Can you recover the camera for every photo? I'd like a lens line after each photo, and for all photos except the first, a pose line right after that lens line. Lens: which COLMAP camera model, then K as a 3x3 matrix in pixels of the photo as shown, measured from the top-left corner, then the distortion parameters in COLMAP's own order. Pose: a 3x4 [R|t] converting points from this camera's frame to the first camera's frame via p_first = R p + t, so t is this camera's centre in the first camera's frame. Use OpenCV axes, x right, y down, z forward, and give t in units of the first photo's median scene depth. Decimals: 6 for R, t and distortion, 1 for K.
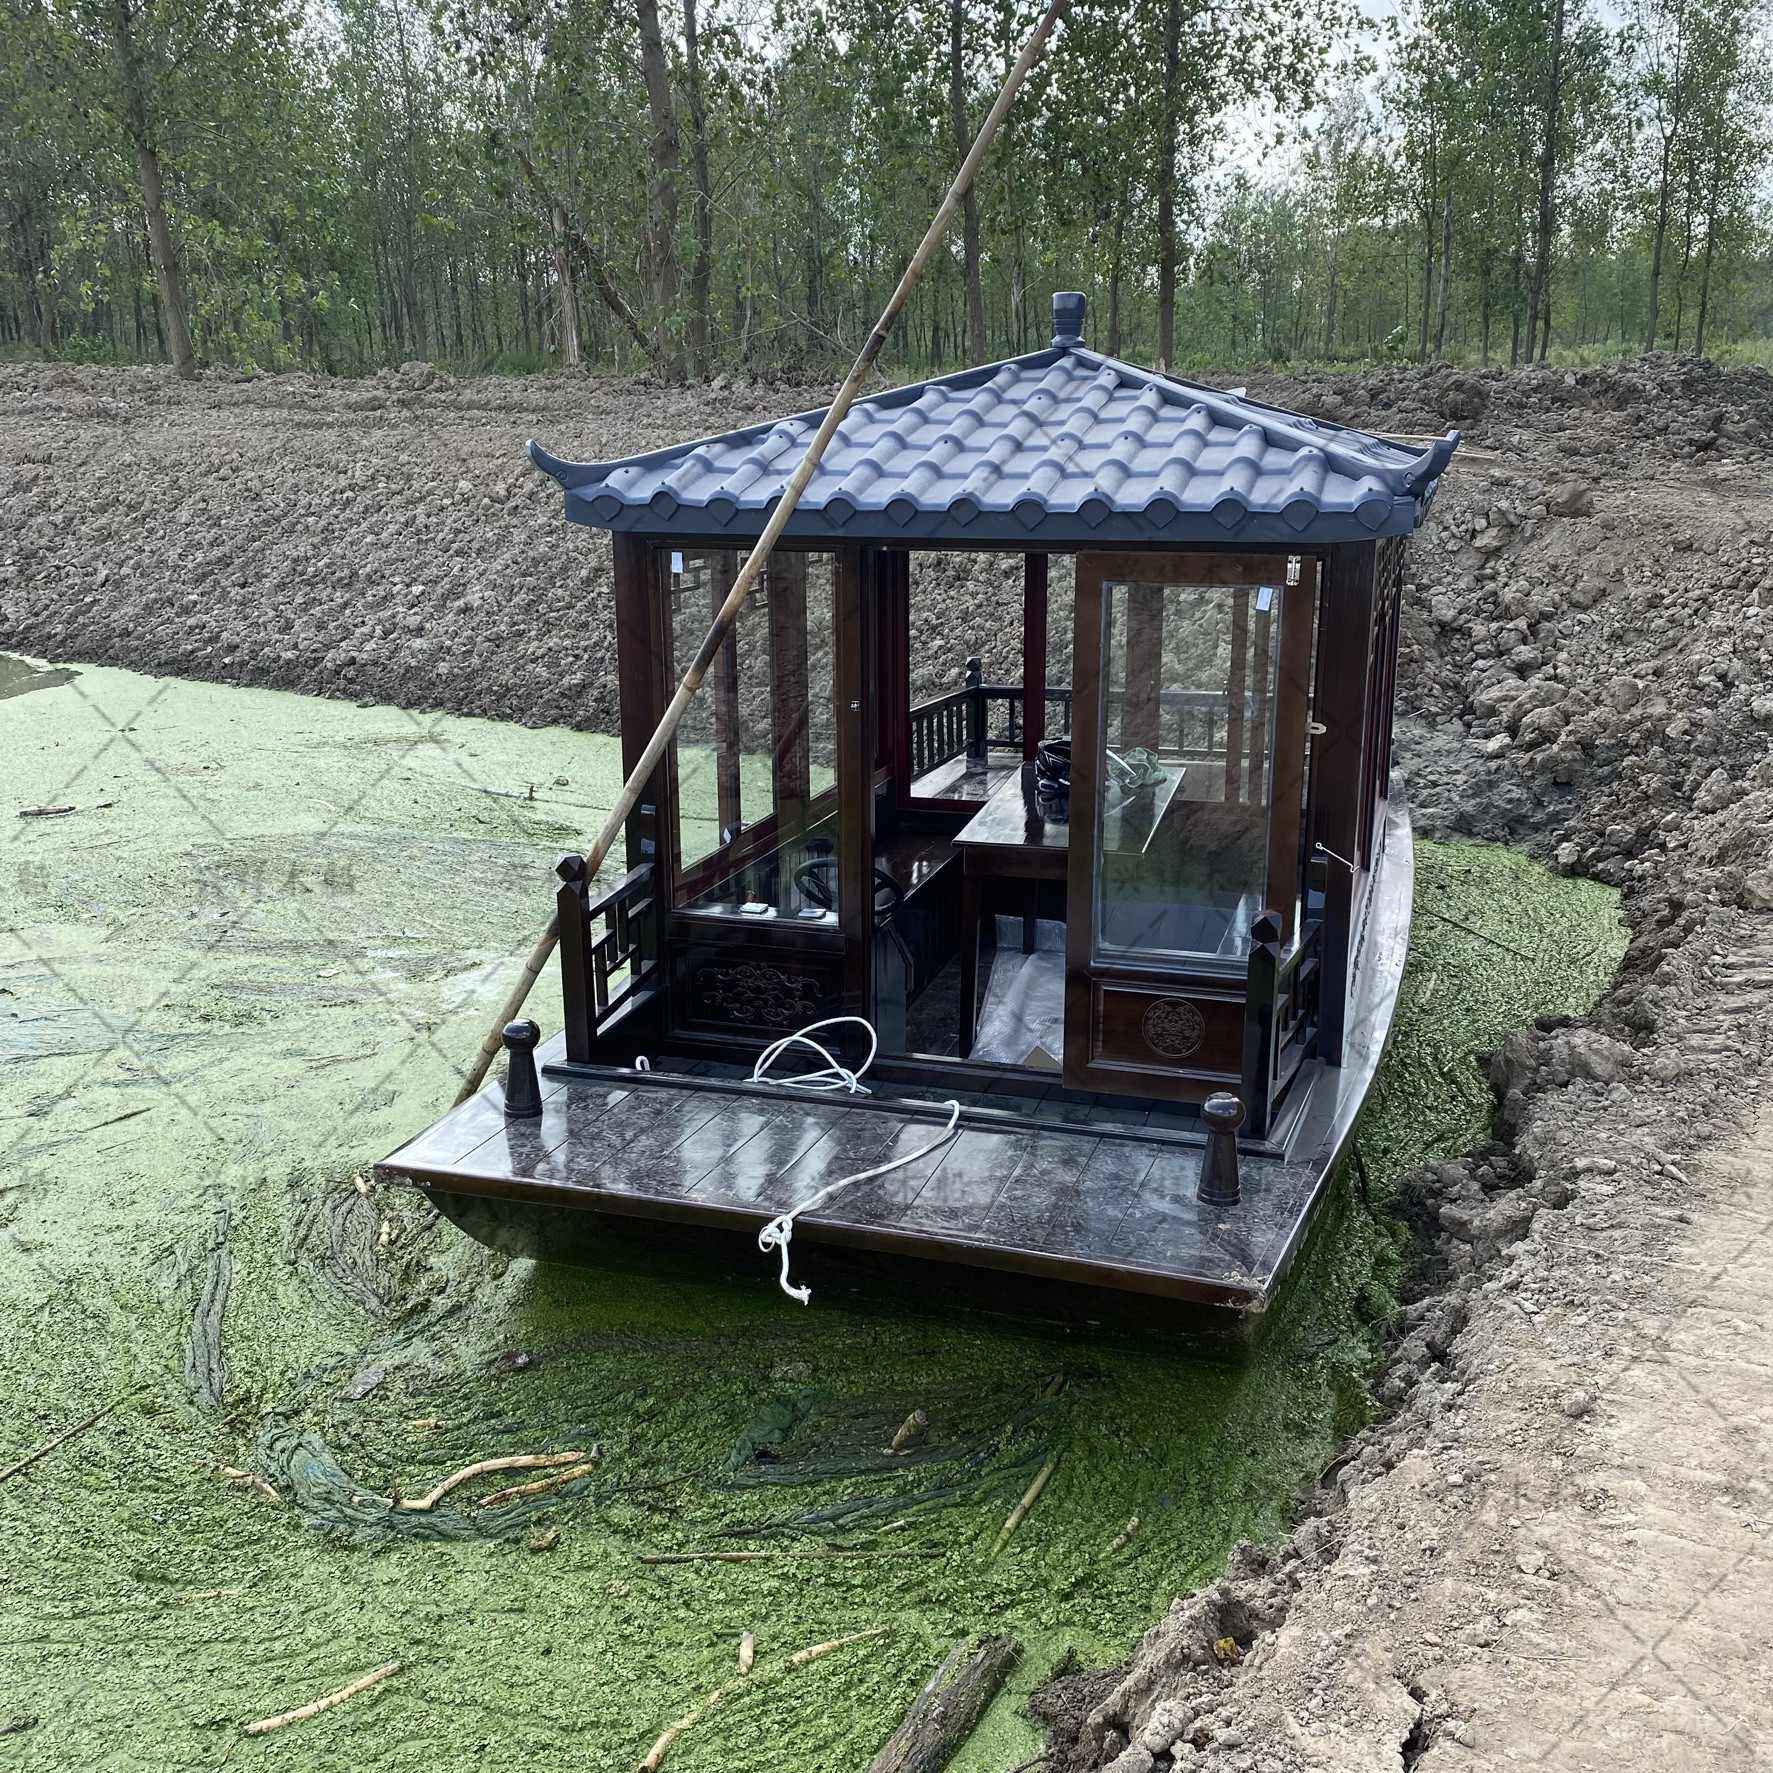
lens RADIAL K [[1677.9, 0, 884.8], [0, 1677.9, 940.4], [0, 0, 1]] dist [0.017203, -0.005474]
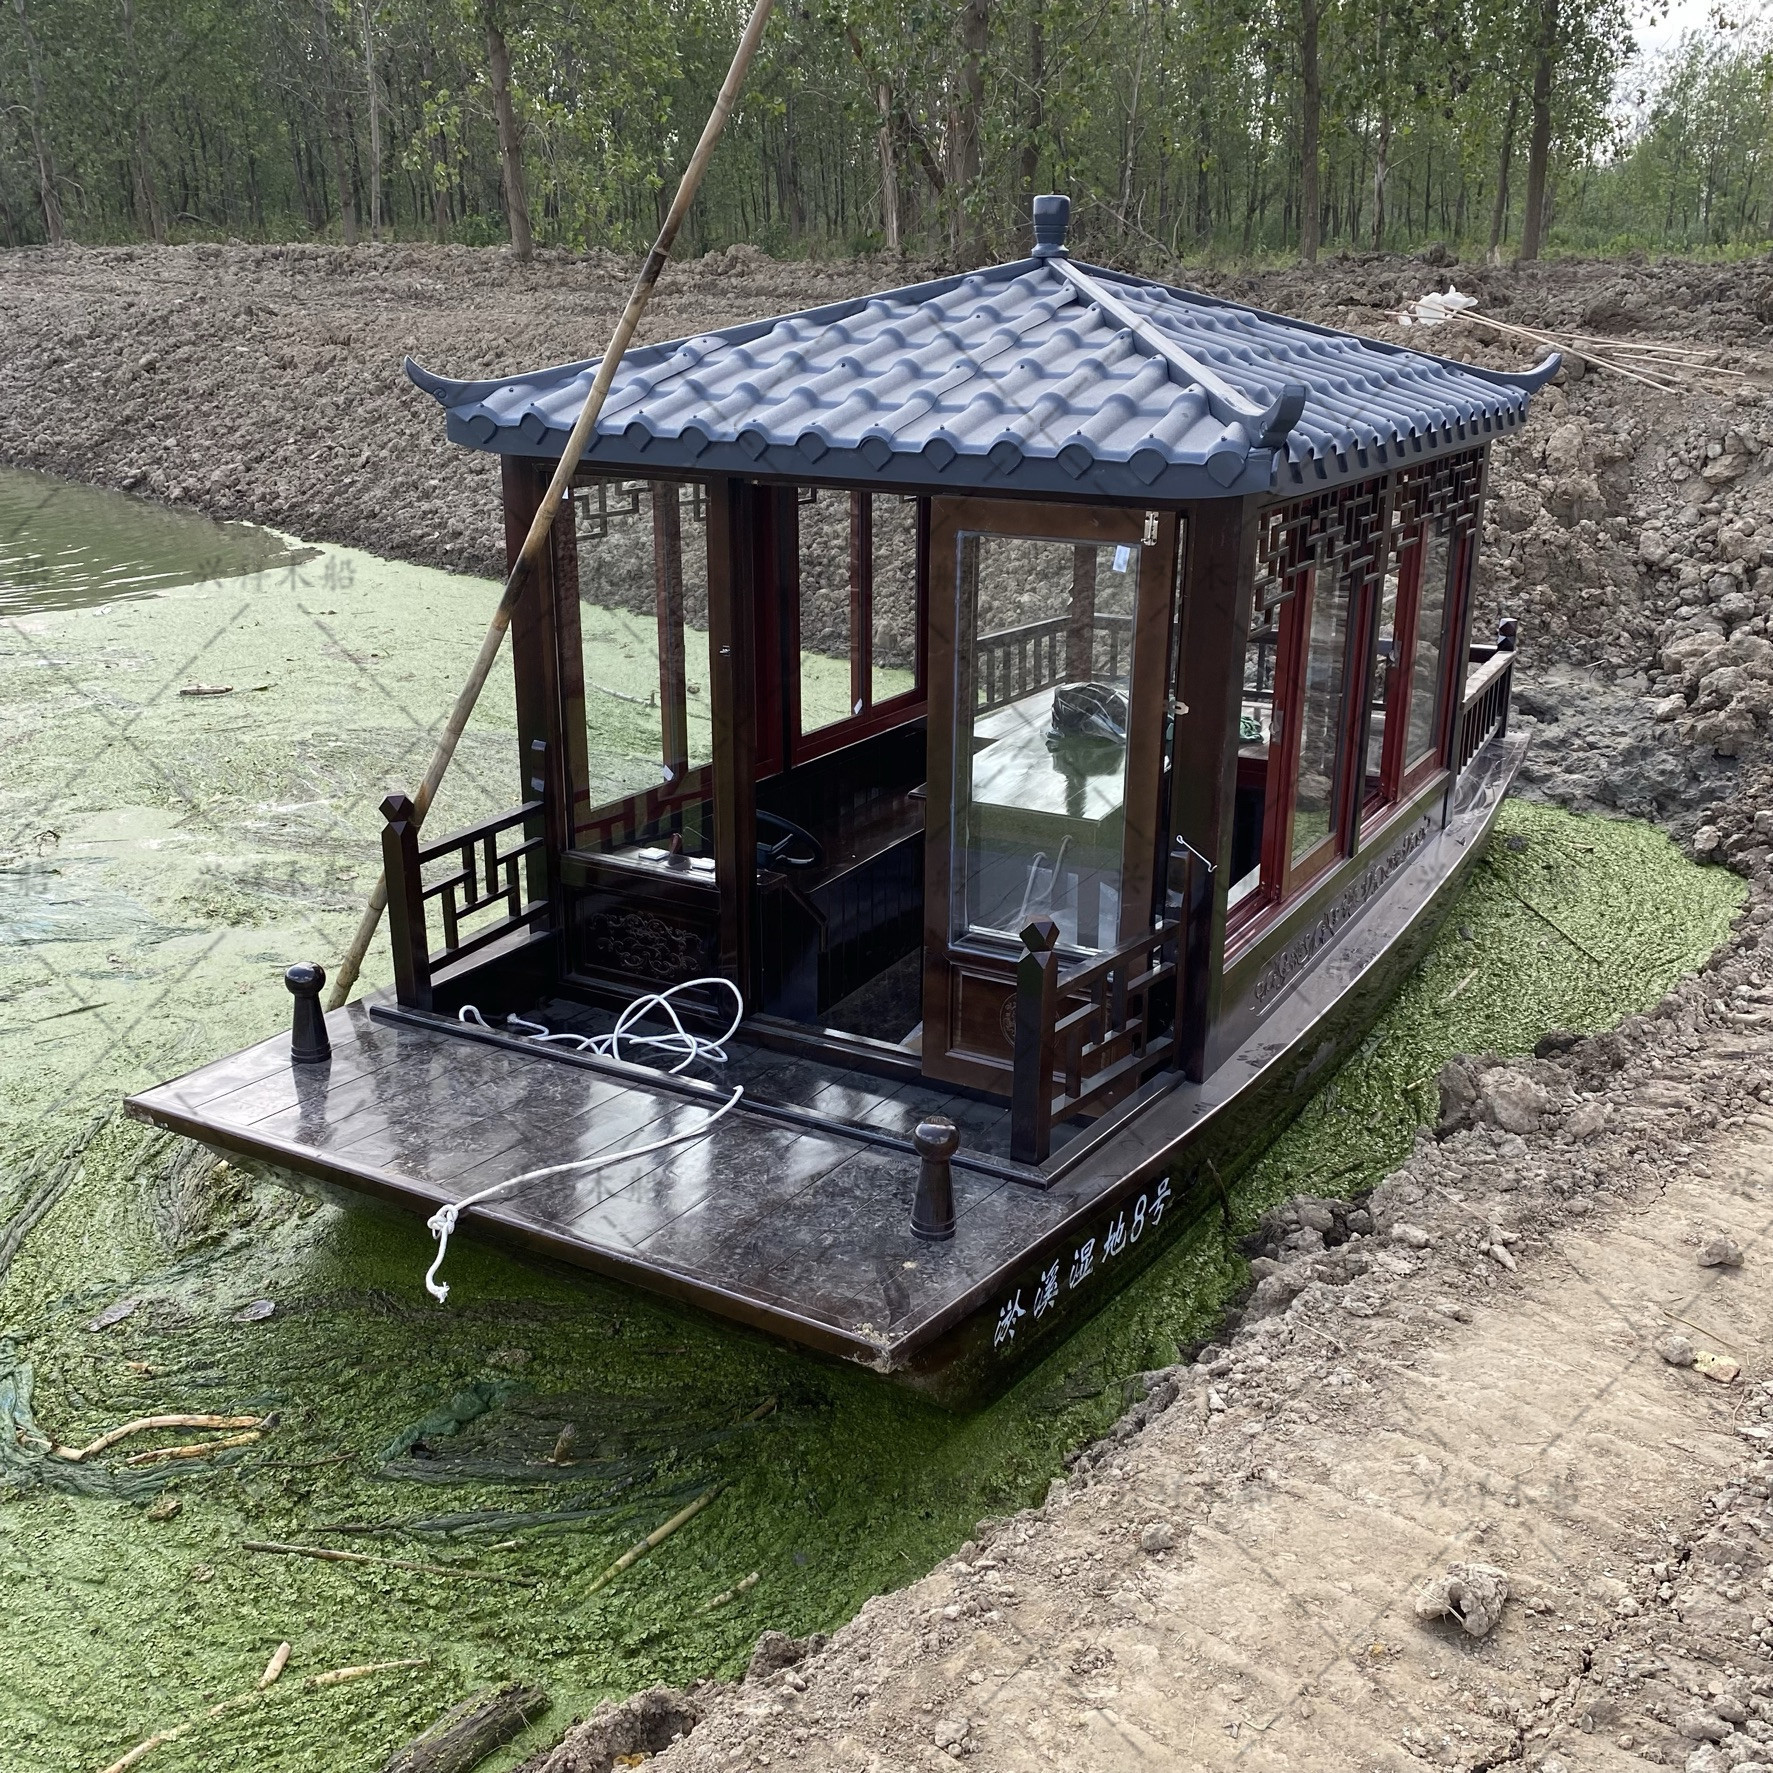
lens RADIAL K [[1677.9, 0, 884.8], [0, 1677.9, 940.4], [0, 0, 1]] dist [0.017203, -0.005474]
pose [[0.981056, 0.080155, -0.176364, 0.143377], [-0.069256, 0.995338, 0.067119, -0.027999], [0.180922, -0.053634, 0.982034, 0.050775]]
